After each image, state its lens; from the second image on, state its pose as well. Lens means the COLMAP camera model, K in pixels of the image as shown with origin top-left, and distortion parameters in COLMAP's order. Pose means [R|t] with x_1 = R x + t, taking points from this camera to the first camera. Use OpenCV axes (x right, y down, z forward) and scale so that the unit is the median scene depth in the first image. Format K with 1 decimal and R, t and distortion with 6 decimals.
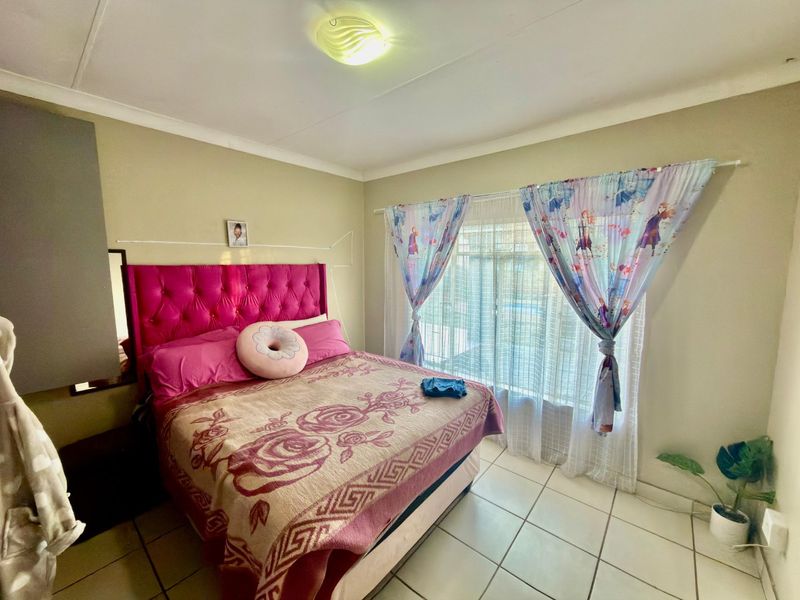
lens RADIAL K [[318.6, 0, 401.1], [0, 318.6, 299.1], [0, 0, 1]] dist [0.003834, -0.000308]
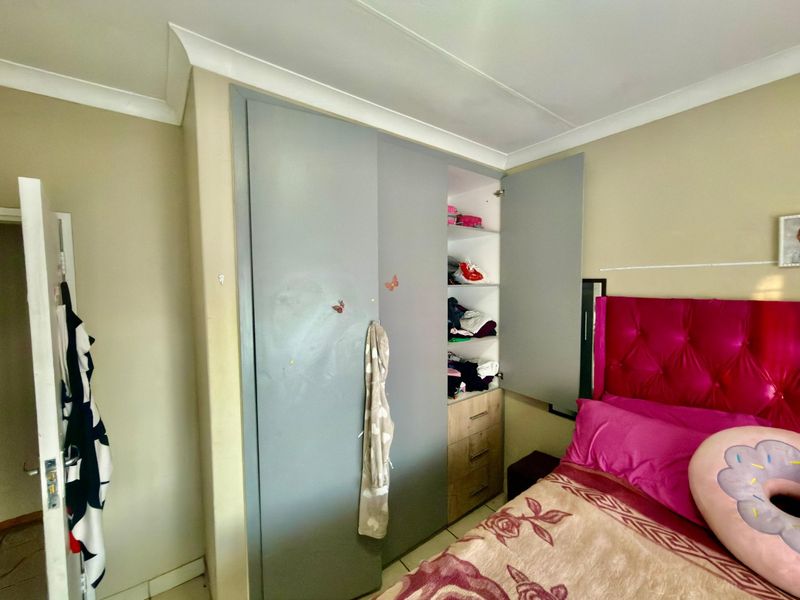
lens RADIAL K [[318.6, 0, 401.5], [0, 318.6, 301.3], [0, 0, 1]] dist [0.003834, -0.000308]
pose [[-0.231135, 0.064169, -0.970803, 0.131612], [-0.102038, 0.990721, 0.089779, -0.113417], [0.967556, 0.119810, -0.222443, 0.652360]]
